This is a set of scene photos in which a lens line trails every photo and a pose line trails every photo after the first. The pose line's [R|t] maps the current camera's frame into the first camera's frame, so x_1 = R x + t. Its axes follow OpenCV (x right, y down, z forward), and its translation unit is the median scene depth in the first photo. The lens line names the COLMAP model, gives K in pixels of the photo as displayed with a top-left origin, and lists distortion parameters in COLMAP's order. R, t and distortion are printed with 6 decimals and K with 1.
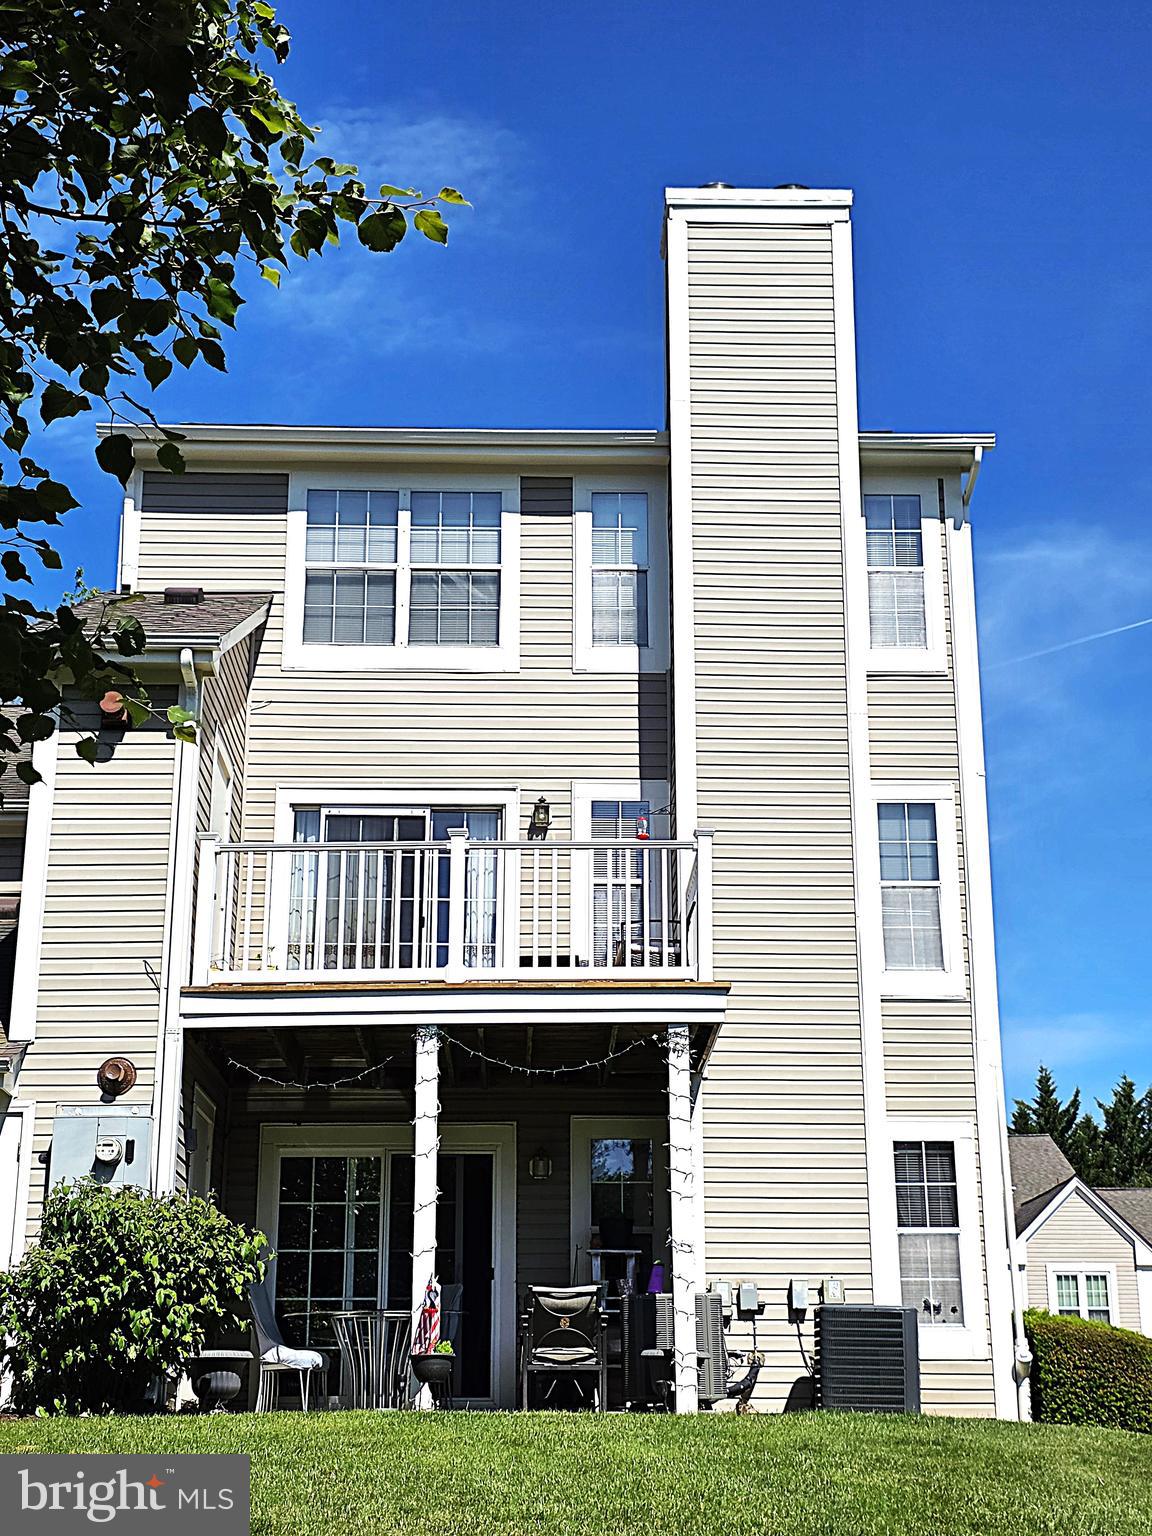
lens RADIAL K [[2293.3, 0, 576.0], [0, 2293.3, 768.0], [0, 0, 1]] dist [0.074302, -0.088845]
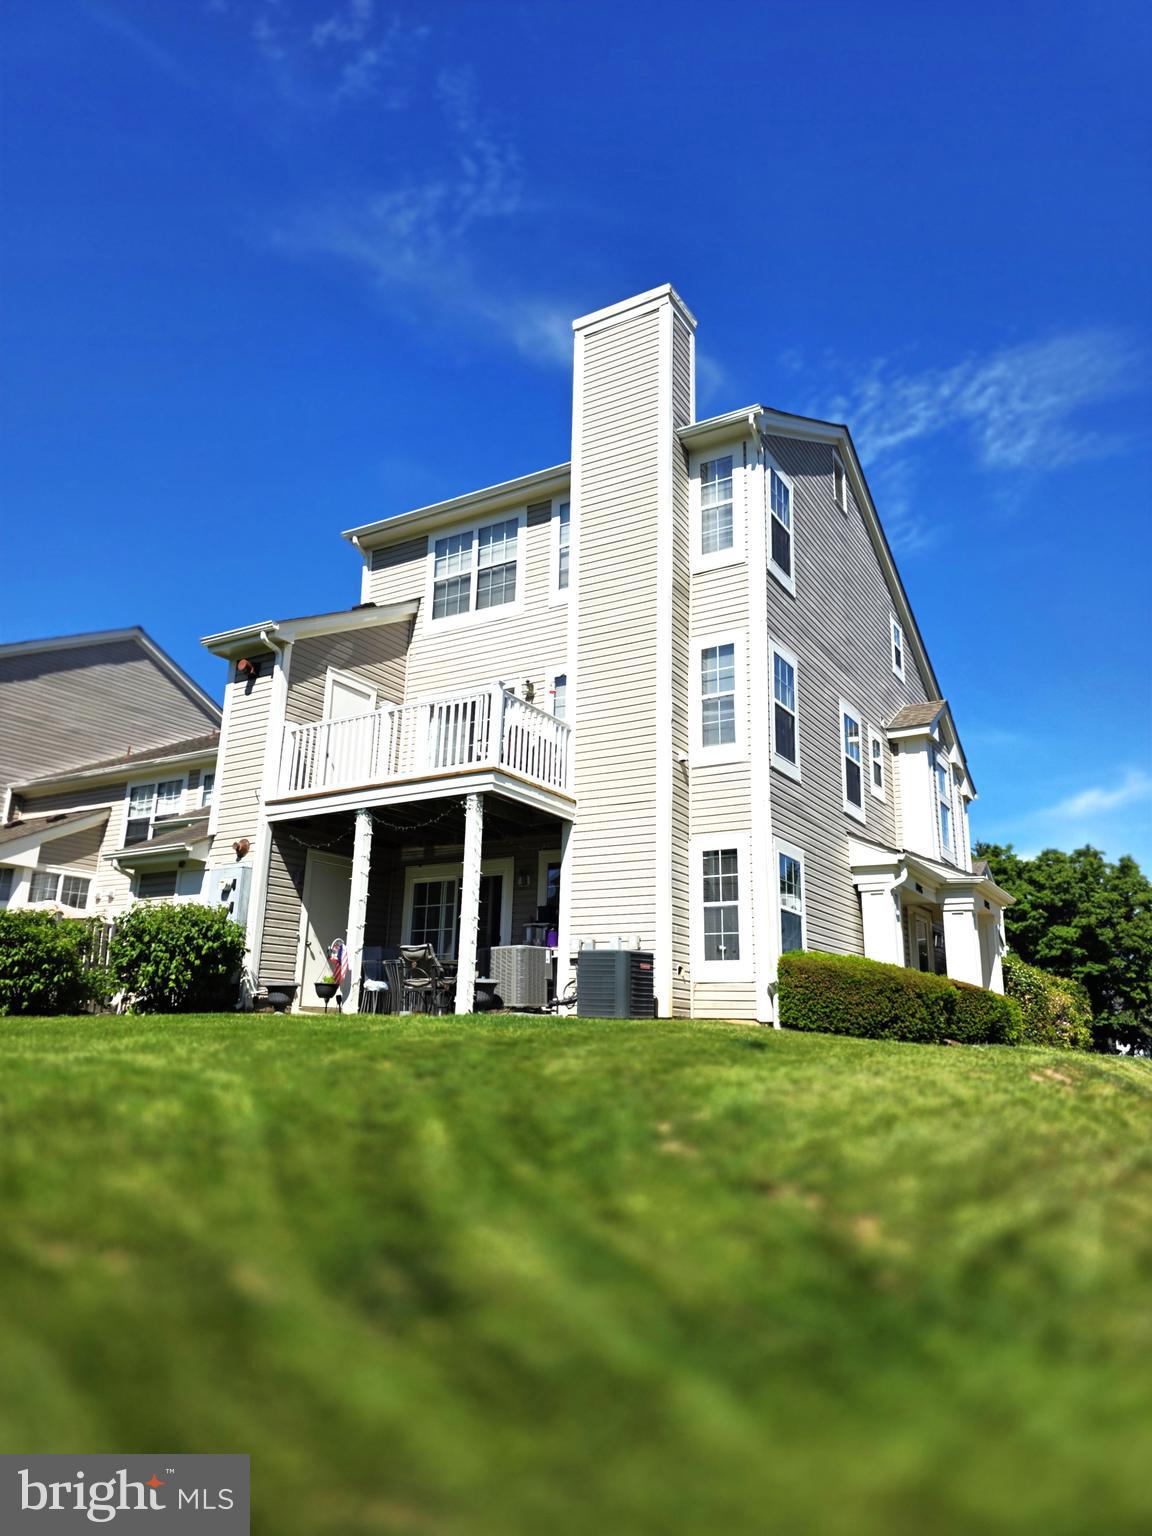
lens RADIAL K [[1047.2, 0, 576.0], [0, 1047.2, 768.0], [0, 0, 1]] dist [0.055358, -0.001598]
pose [[0.837497, -0.117425, -0.533676, 0.468405], [0.141432, 0.989939, 0.004134, 0.087559], [0.527822, -0.078941, 0.845679, 0.326283]]
